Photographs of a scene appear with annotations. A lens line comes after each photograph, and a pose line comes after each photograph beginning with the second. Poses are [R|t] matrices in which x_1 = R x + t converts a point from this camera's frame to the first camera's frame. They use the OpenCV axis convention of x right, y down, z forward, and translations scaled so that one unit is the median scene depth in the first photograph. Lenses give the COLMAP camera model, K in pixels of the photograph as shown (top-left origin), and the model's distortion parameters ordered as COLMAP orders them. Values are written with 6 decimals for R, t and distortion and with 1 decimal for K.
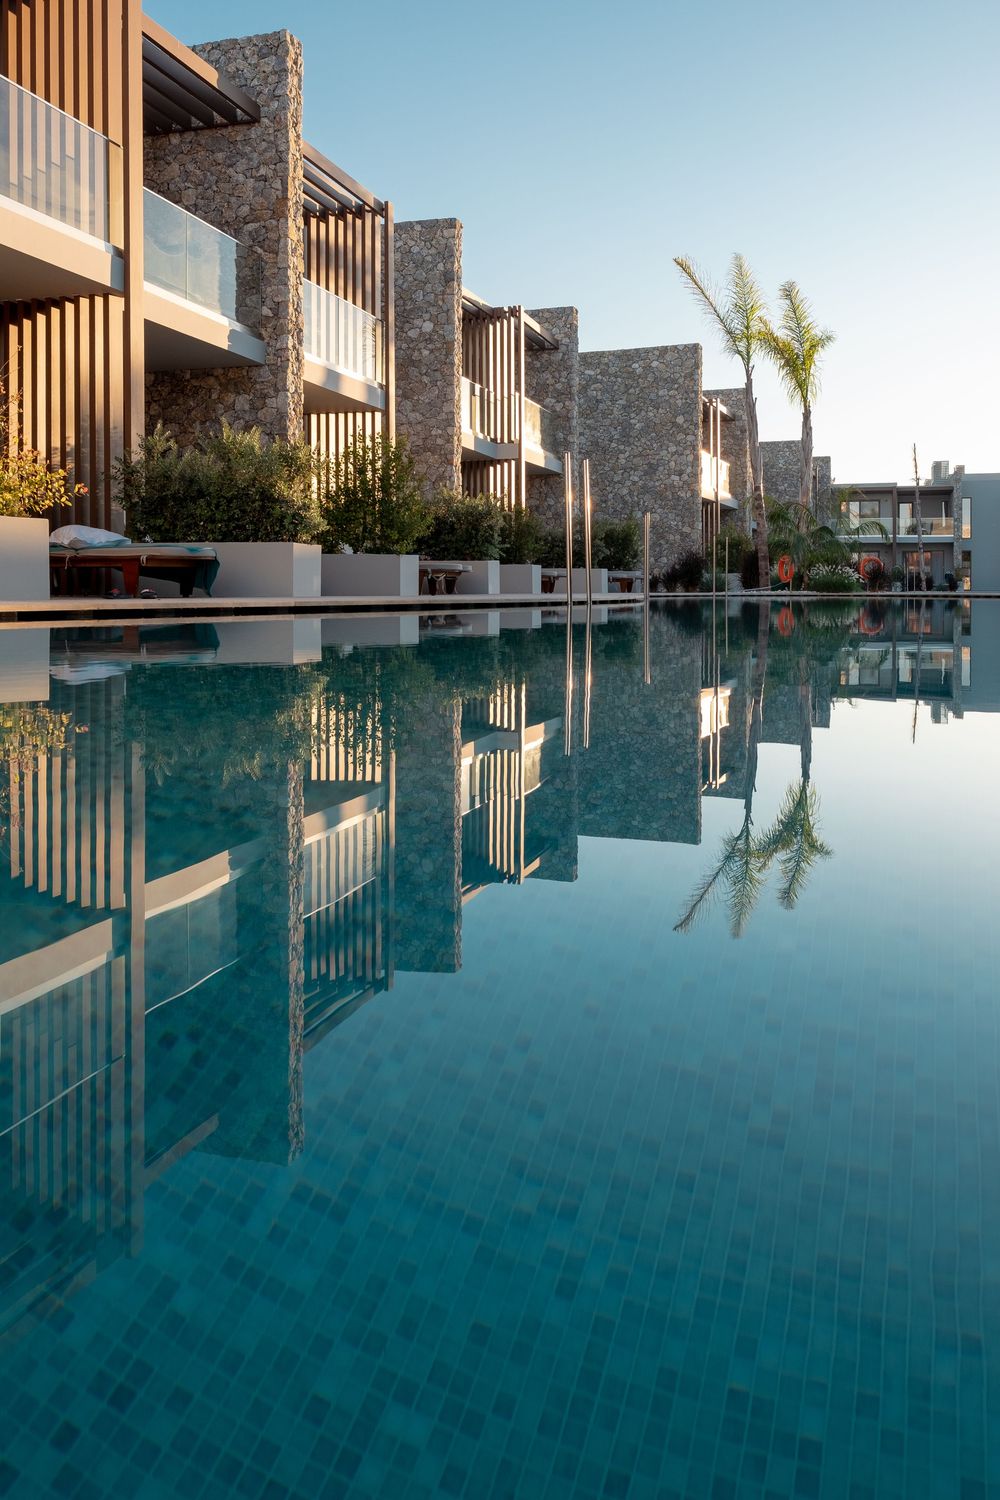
lens RADIAL K [[1026.8, 0, 437.9], [0, 1026.8, 749.2], [0, 0, 1]] dist [0.001068, 0.000972]
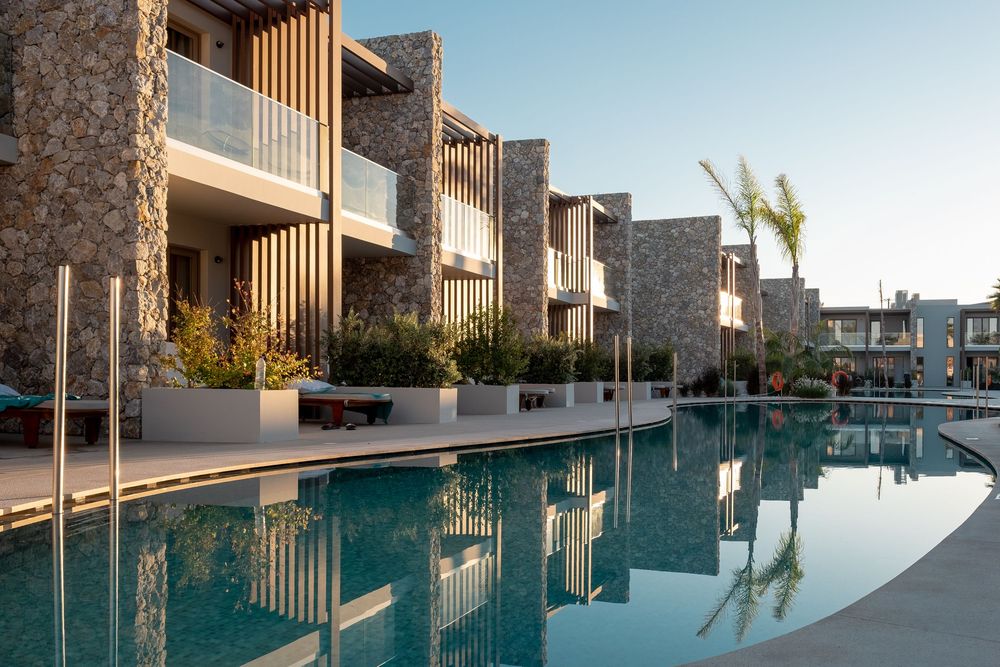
lens RADIAL K [[1509.4, 0, 500.0], [0, 1509.4, 333.5], [0, 0, 1]] dist [-0.020864, 0.052103]
pose [[0.999985, 0.005042, -0.002098, -0.039282], [-0.005051, 0.999979, -0.003979, -0.237149], [0.002078, 0.003989, 0.999990, -1.098247]]
